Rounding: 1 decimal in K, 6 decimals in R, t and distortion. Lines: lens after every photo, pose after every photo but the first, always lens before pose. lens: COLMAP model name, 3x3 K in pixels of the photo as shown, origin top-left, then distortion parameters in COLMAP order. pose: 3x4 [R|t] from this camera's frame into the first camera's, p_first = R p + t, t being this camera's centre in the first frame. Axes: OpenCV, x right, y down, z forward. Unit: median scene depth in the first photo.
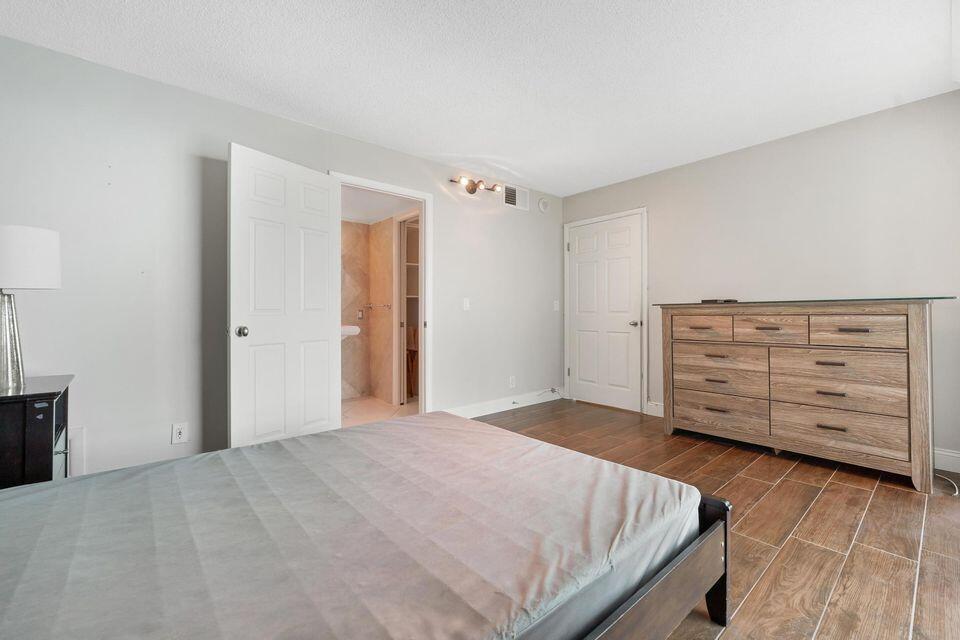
lens RADIAL K [[413.4, 0, 475.0], [0, 413.4, 315.4], [0, 0, 1]] dist [-0.013642, 0.002830]
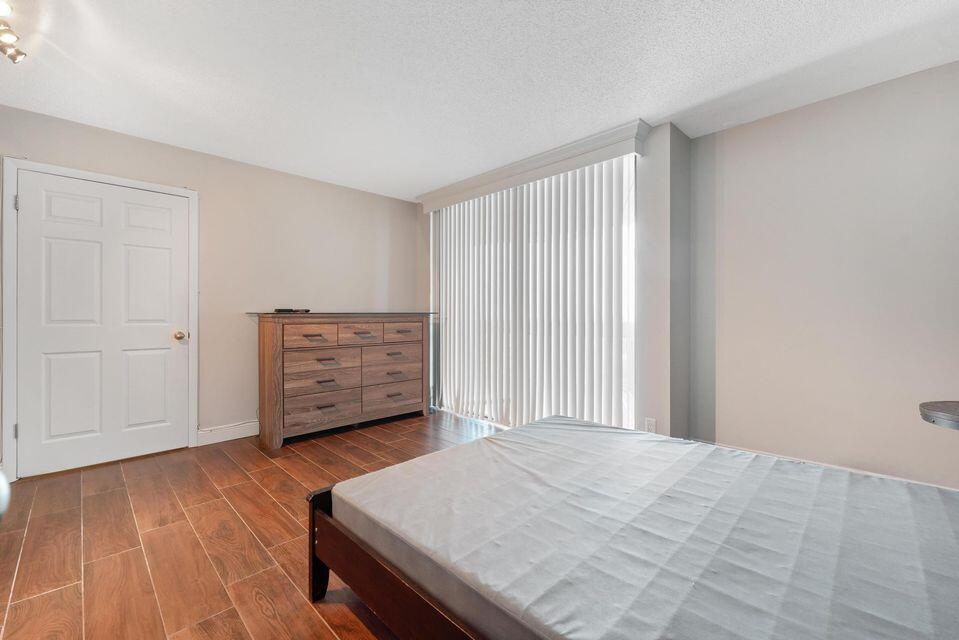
lens RADIAL K [[413.0, 0, 475.3], [0, 413.0, 317.6], [0, 0, 1]] dist [-0.013642, 0.002830]
pose [[-0.098272, 0.003539, 0.995153, -0.633680], [0.011041, 0.999936, -0.002466, -0.010722], [-0.995098, 0.010745, -0.098305, 0.744814]]
